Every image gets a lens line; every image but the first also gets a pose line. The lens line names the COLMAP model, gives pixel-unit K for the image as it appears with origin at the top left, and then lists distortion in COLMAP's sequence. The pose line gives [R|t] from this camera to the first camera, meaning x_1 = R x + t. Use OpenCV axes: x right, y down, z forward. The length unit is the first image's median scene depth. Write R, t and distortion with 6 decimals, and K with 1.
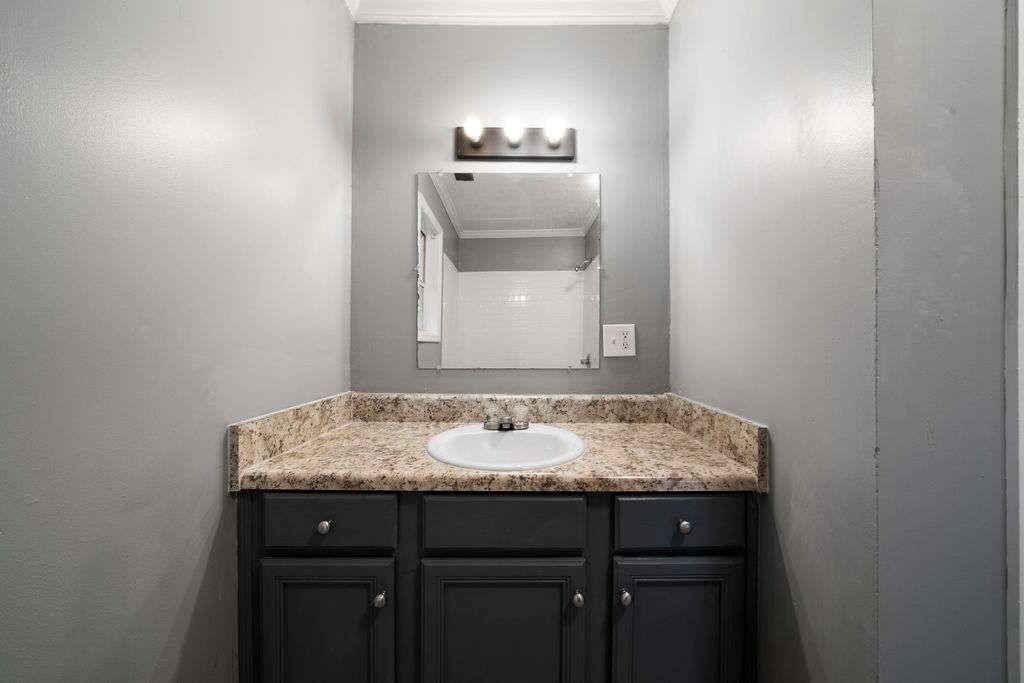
lens RADIAL K [[373.3, 0, 512.0], [0, 373.3, 338.7], [0, 0, 1]] dist [-0.001239, -0.000024]
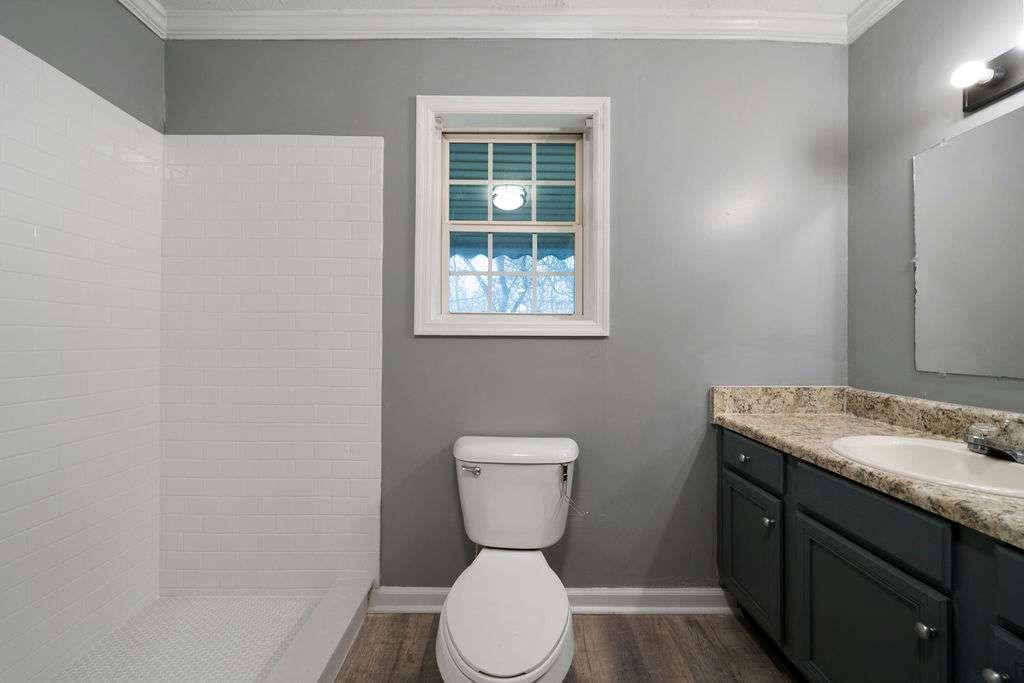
lens RADIAL K [[373.3, 0, 511.0], [0, 373.3, 340.8], [0, 0, 1]] dist [-0.001239, -0.000024]
pose [[0.002902, -0.001551, -0.999995, 0.985561], [0.001837, 0.999997, -0.001546, 0.010869], [0.999994, -0.001833, 0.002905, 0.020614]]
